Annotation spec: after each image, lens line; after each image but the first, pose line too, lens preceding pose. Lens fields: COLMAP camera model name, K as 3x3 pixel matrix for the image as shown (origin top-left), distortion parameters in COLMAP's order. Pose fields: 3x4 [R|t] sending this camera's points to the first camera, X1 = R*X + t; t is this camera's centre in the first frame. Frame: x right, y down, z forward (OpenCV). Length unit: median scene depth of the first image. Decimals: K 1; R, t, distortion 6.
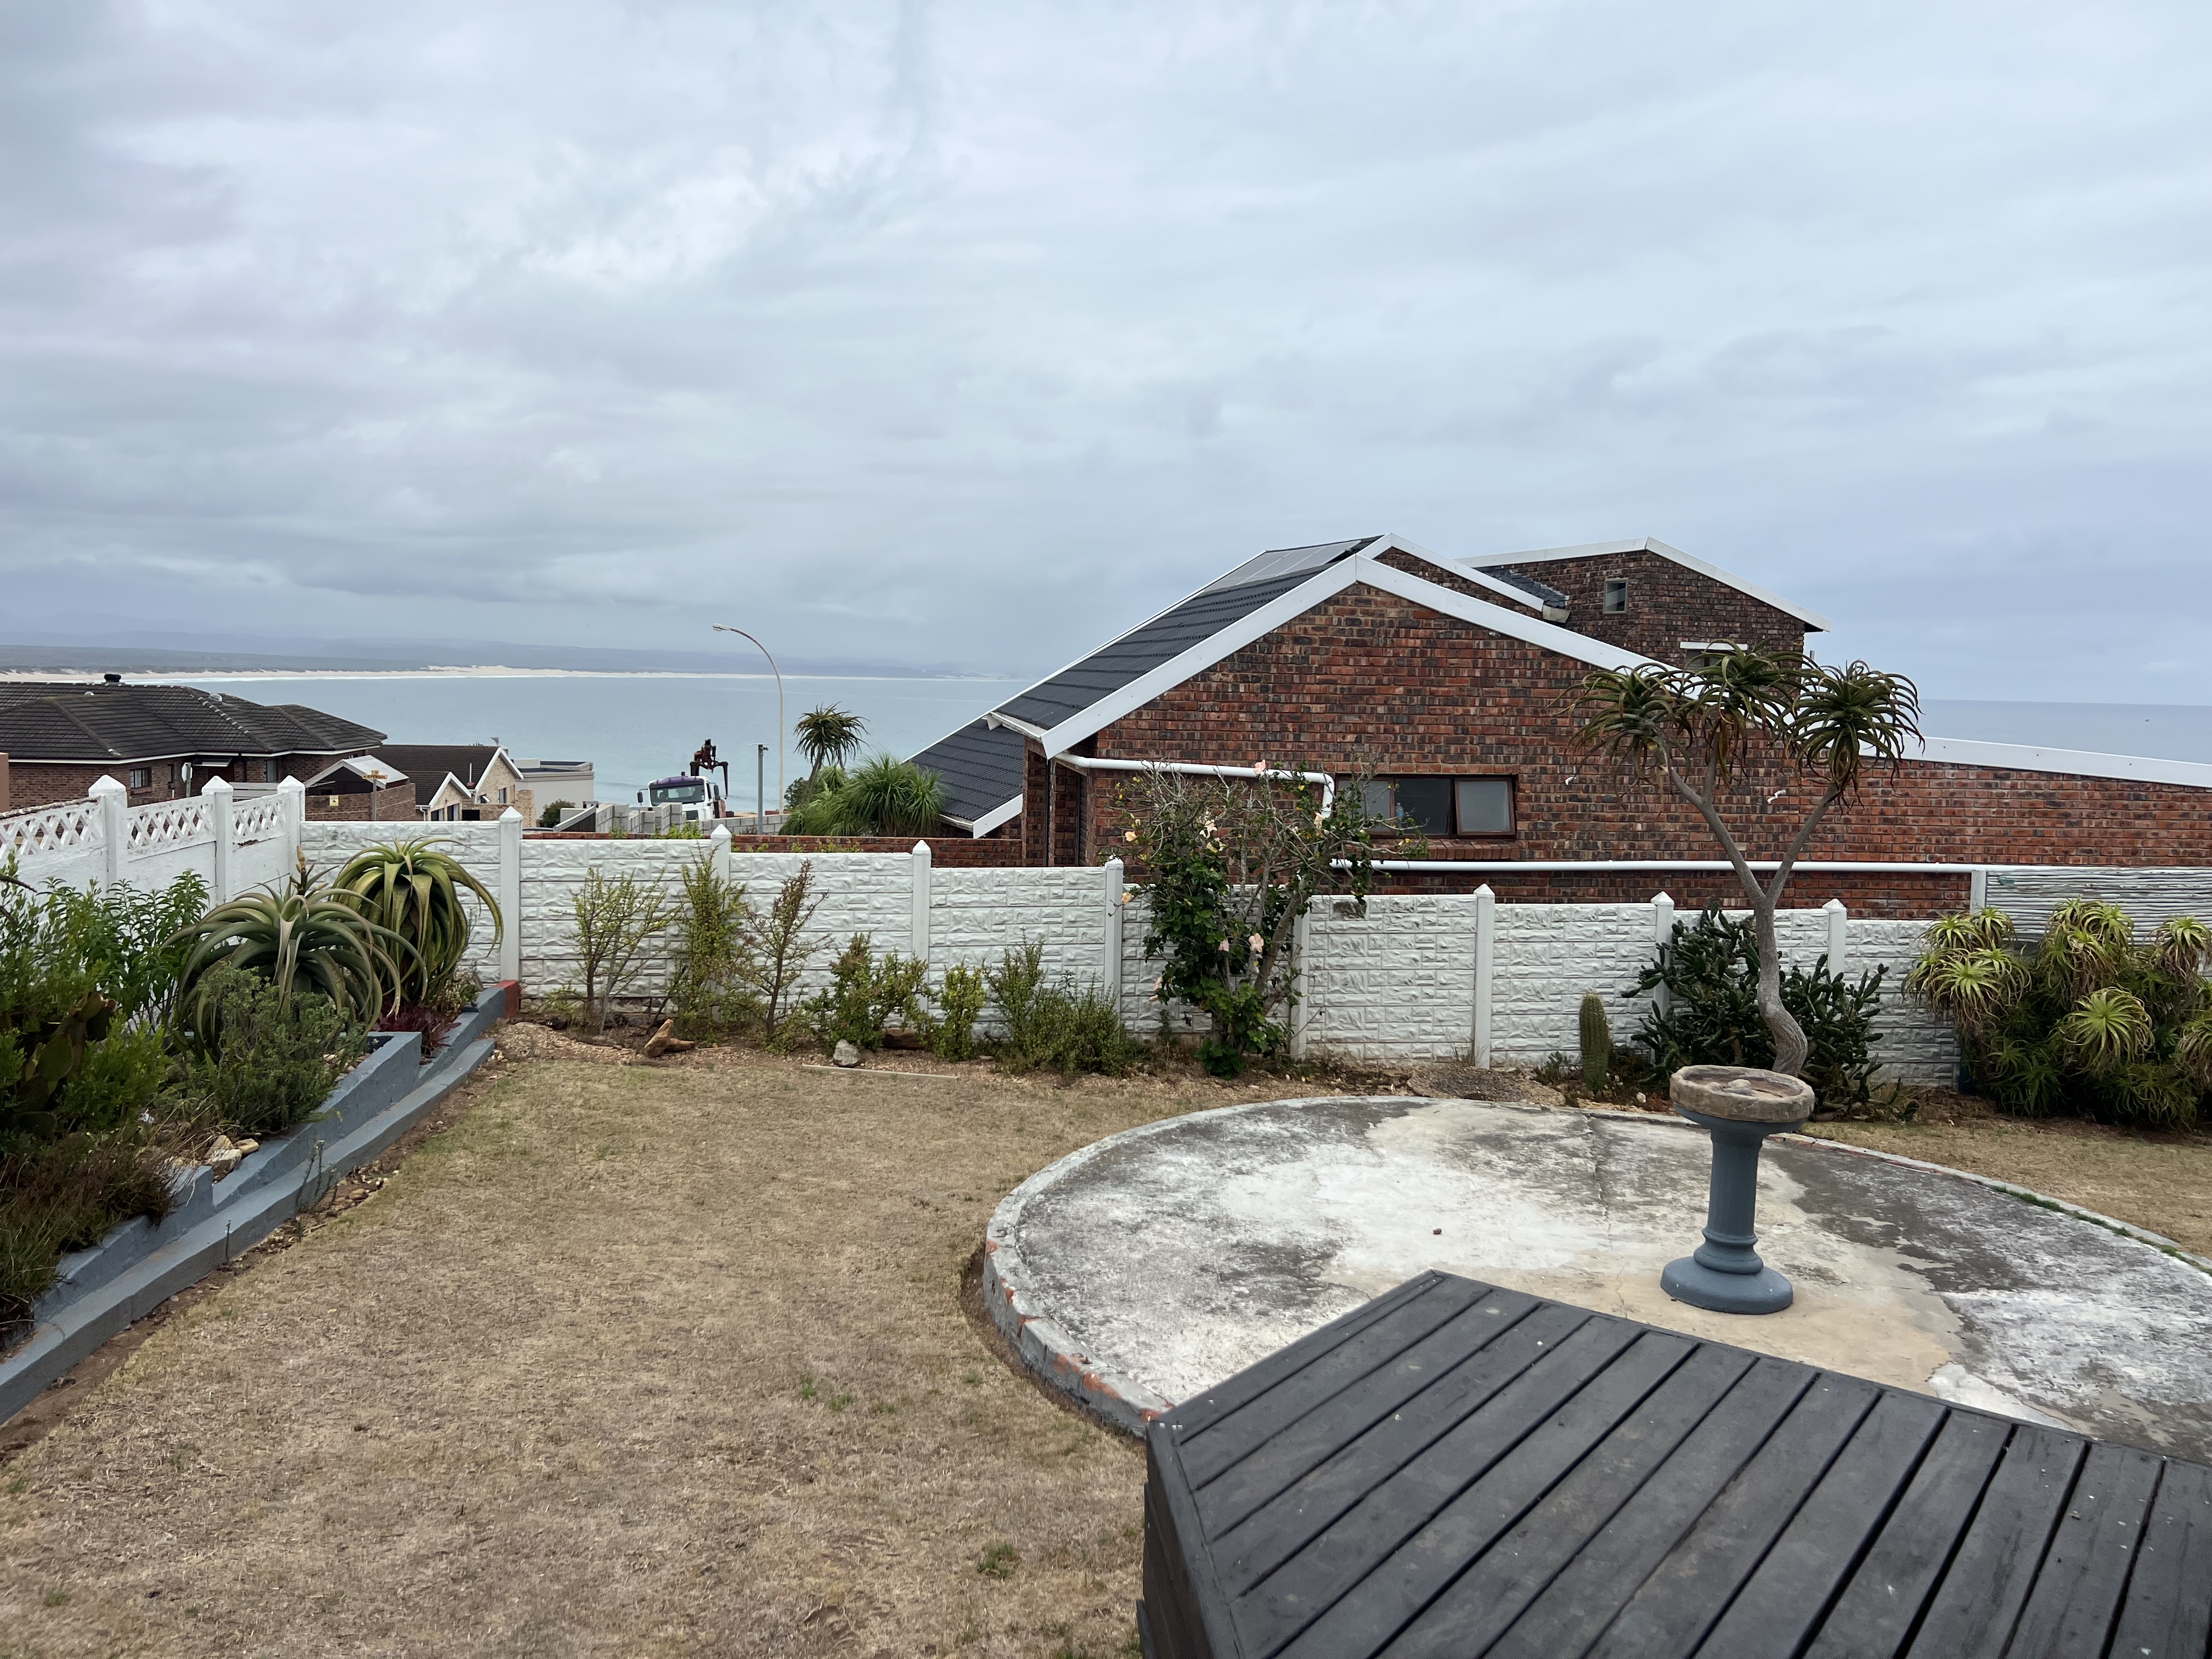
lens RADIAL K [[1653.7, 0, 1106.0], [0, 1653.7, 829.5], [0, 0, 1]] dist [0.086772, -0.118557]
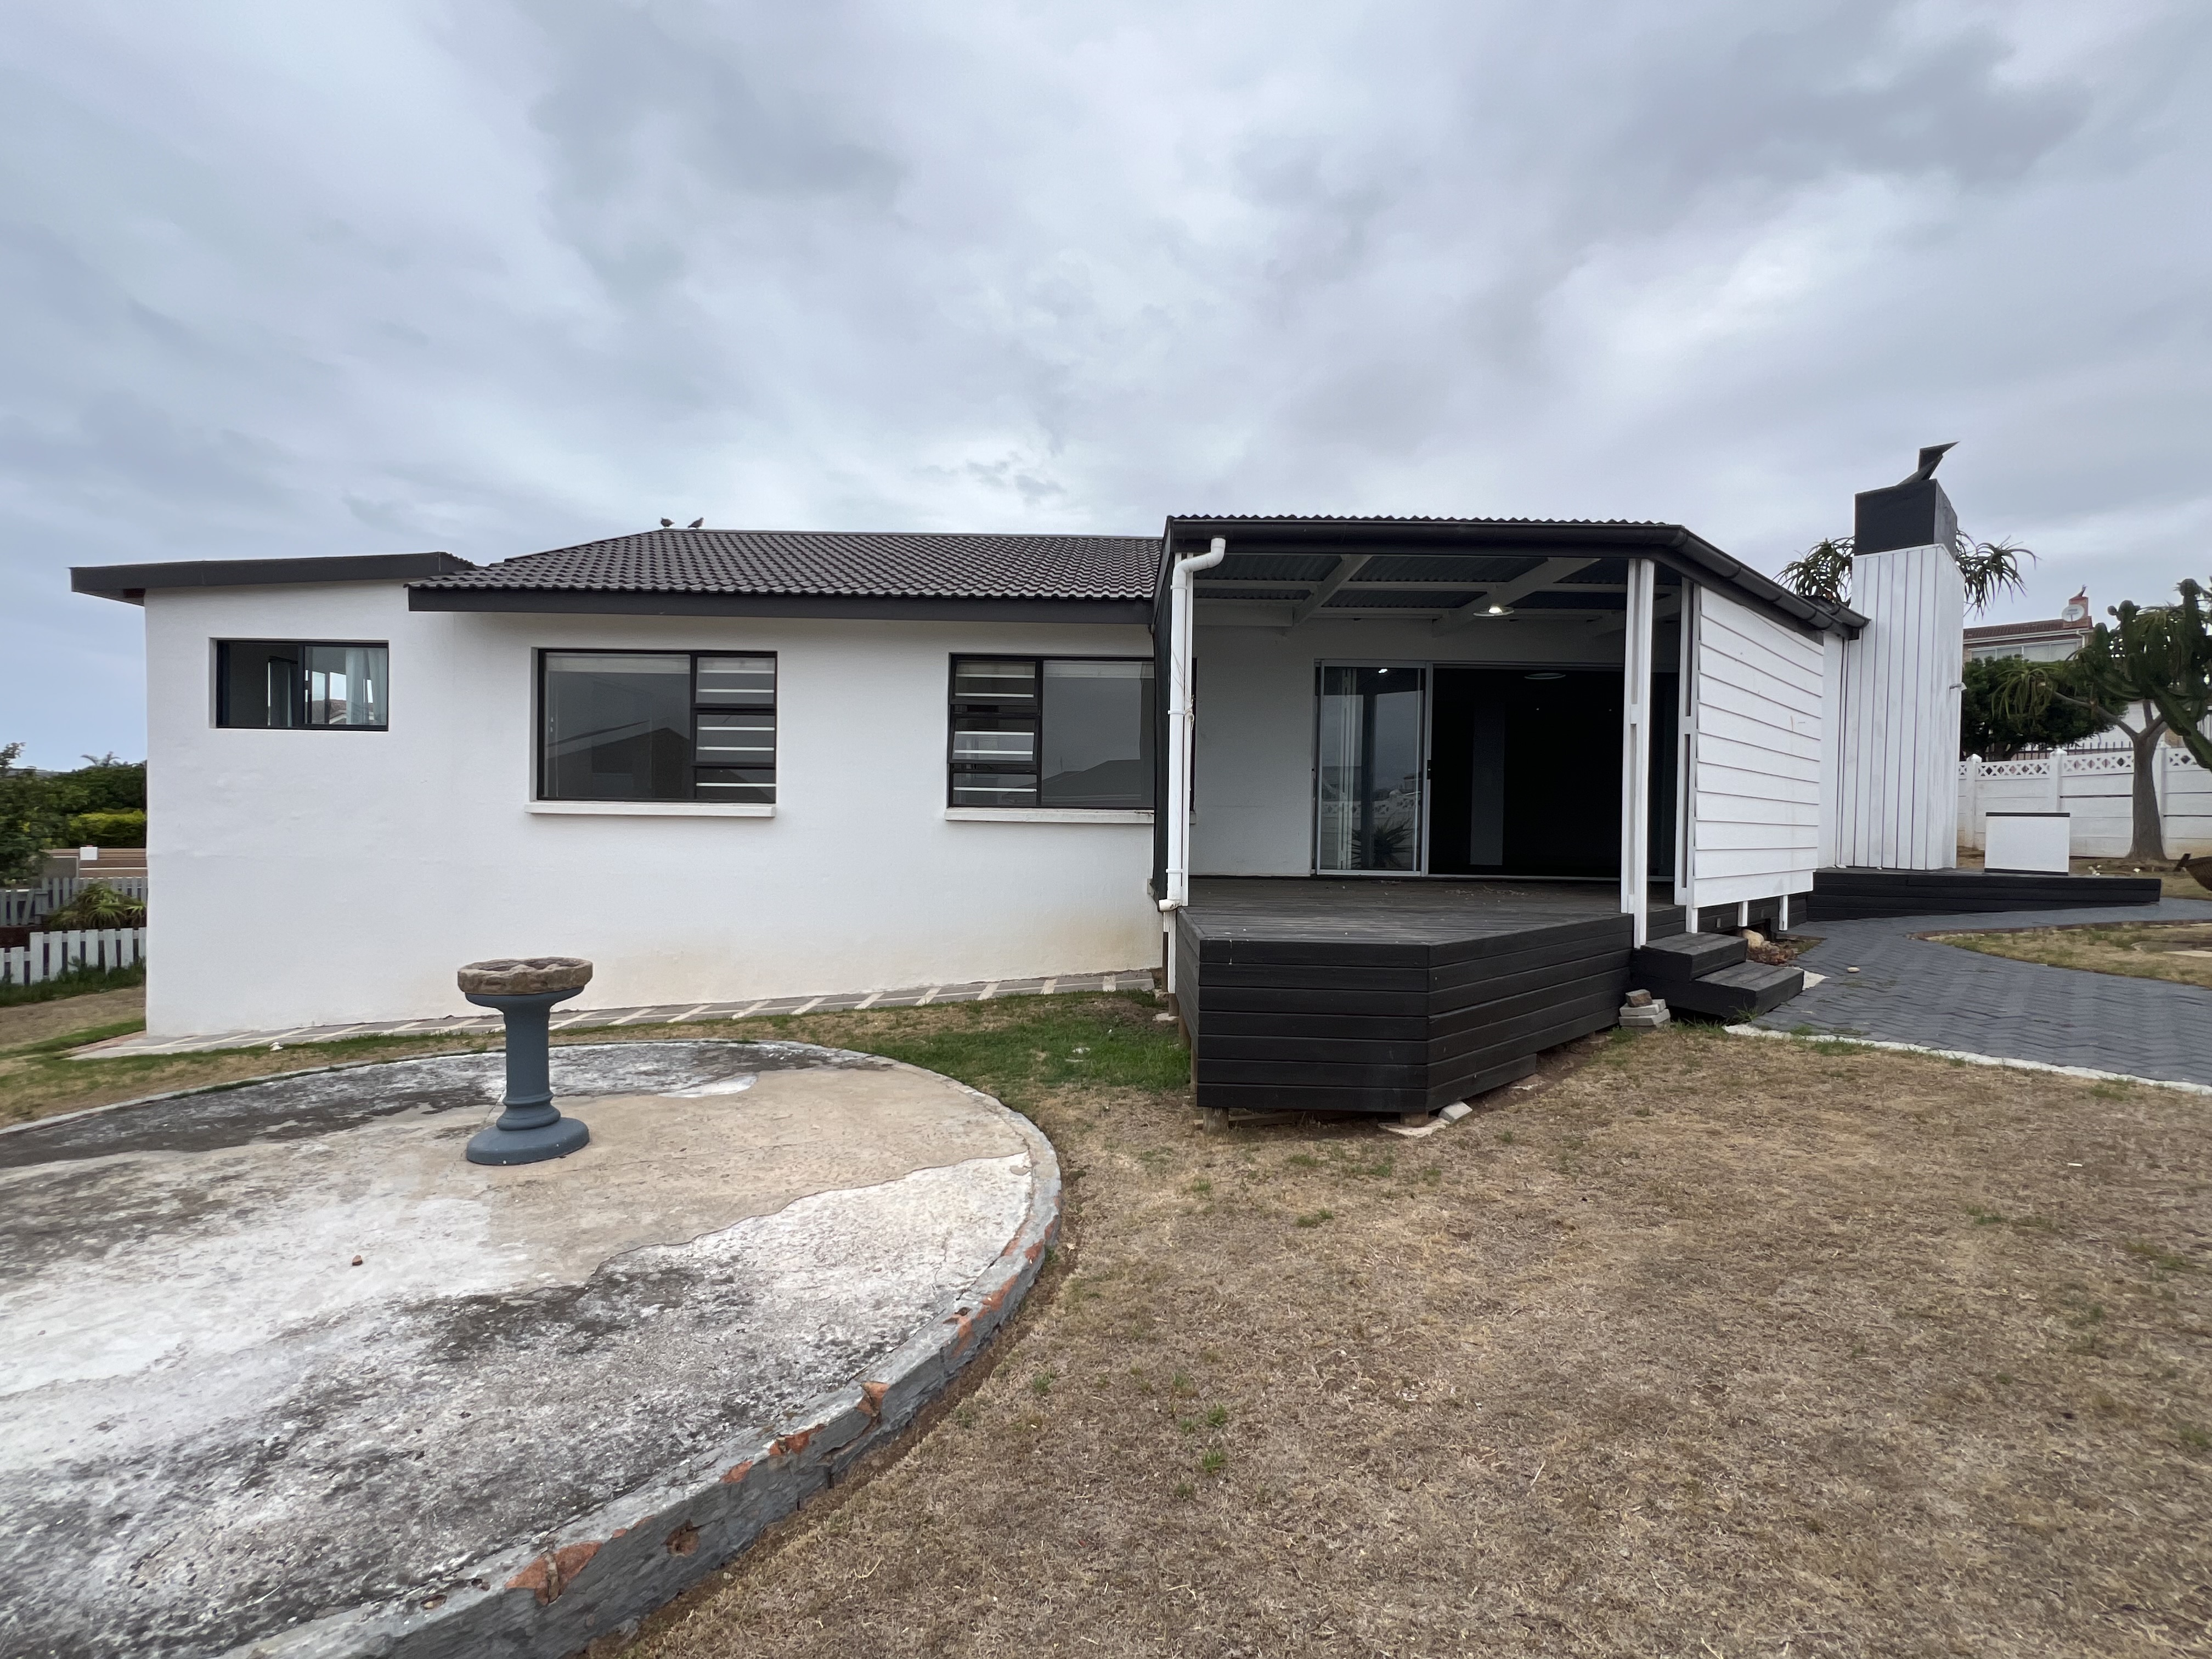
lens RADIAL K [[952.7, 0, 1106.0], [0, 952.7, 829.5], [0, 0, 1]] dist [-0.003755, -0.000068]
pose [[-0.591241, -0.037909, 0.805603, -0.207868], [0.046389, 0.995642, 0.080898, 0.010724], [-0.805160, 0.085201, -0.586906, 0.549865]]
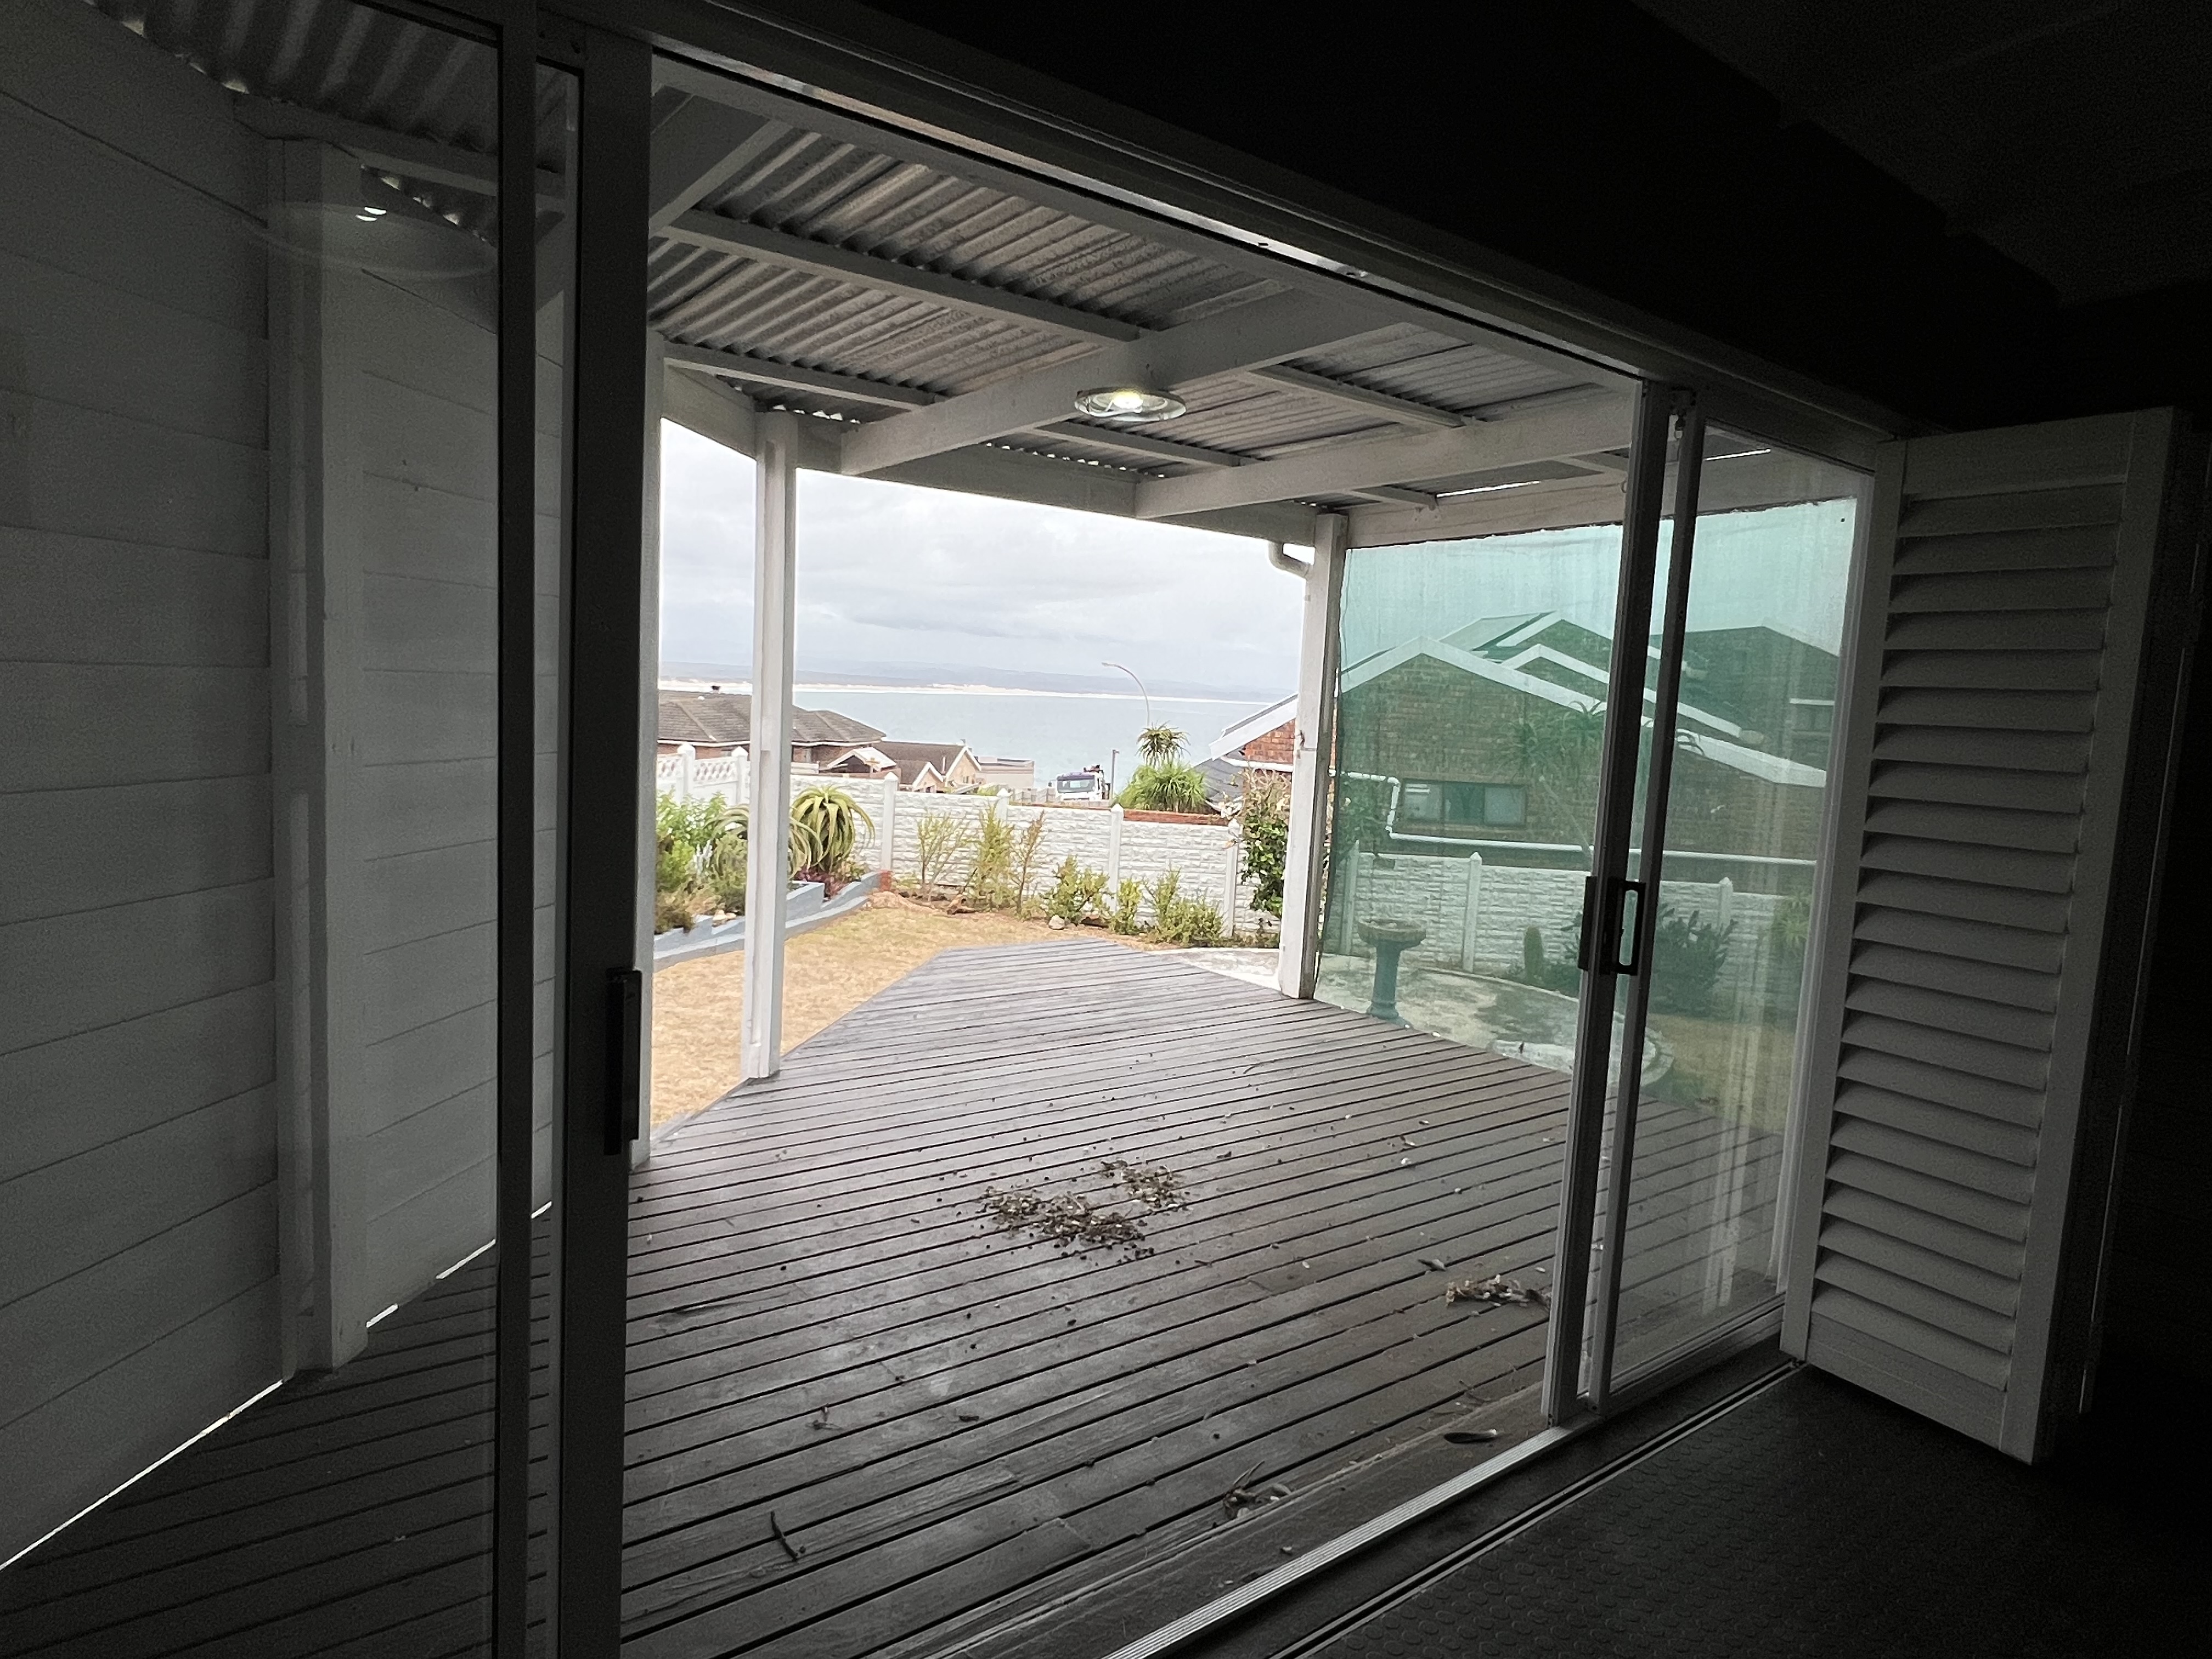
lens RADIAL K [[1359.3, 0, 1106.0], [0, 1359.3, 829.5], [0, 0, 1]] dist [0.002119, 0.000217]
pose [[0.966473, 0.056052, -0.250575, 0.235687], [-0.055675, 0.998412, 0.008595, 0.022220], [0.250659, 0.005644, 0.968059, -0.348270]]
